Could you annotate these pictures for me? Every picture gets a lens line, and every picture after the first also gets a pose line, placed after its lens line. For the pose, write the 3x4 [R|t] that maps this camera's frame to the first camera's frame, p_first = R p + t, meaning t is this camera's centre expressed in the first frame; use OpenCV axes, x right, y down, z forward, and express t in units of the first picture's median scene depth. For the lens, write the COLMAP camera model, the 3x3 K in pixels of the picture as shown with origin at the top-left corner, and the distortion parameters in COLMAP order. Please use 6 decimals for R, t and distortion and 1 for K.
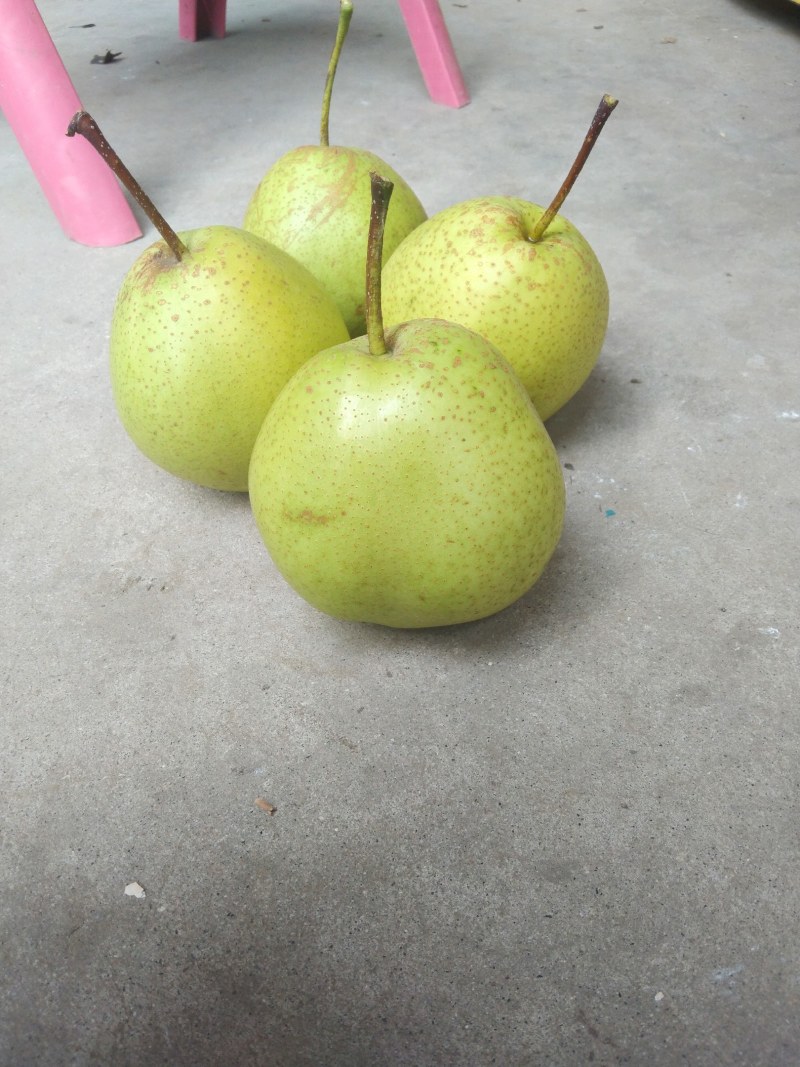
lens RADIAL K [[839.5, 0, 404.9], [0, 839.5, 506.9], [0, 0, 1]] dist [0.077925, -0.184012]
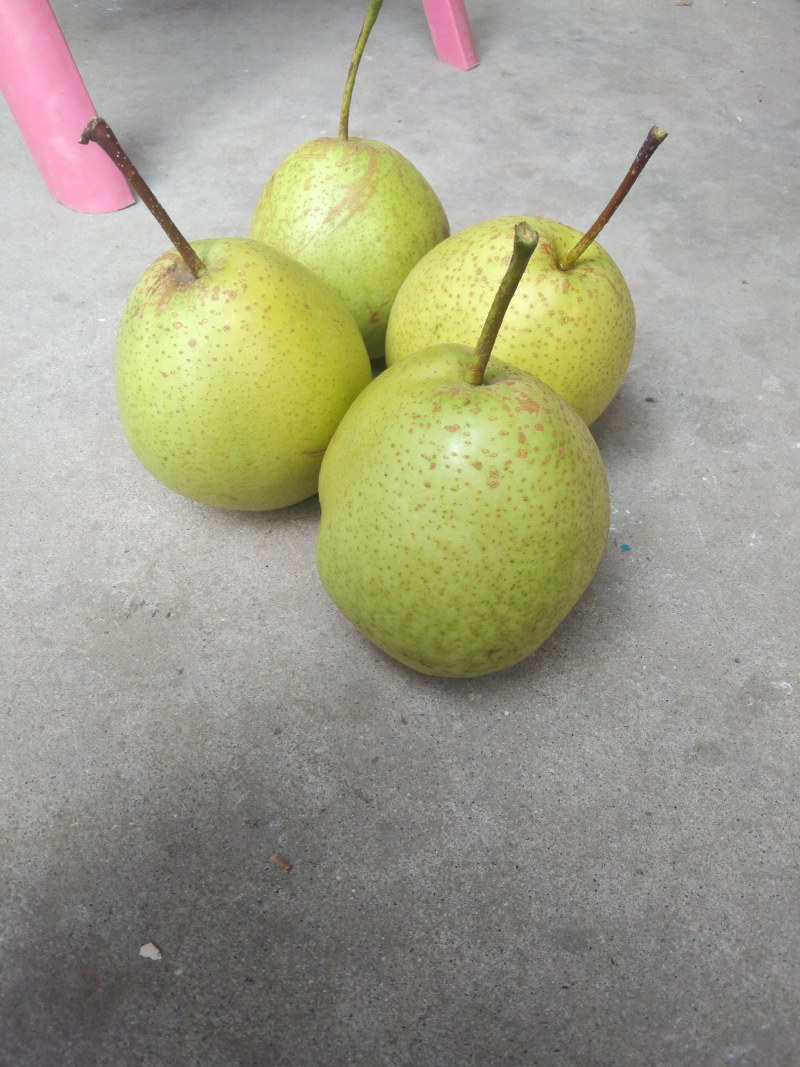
lens RADIAL K [[843.5, 0, 402.9], [0, 843.5, 492.2], [0, 0, 1]] dist [0.037767, -0.091654]
pose [[0.998207, 0.037791, 0.046429, -0.073612], [-0.041180, 0.996381, 0.074359, -0.136692], [-0.043450, -0.076137, 0.996150, 0.034973]]
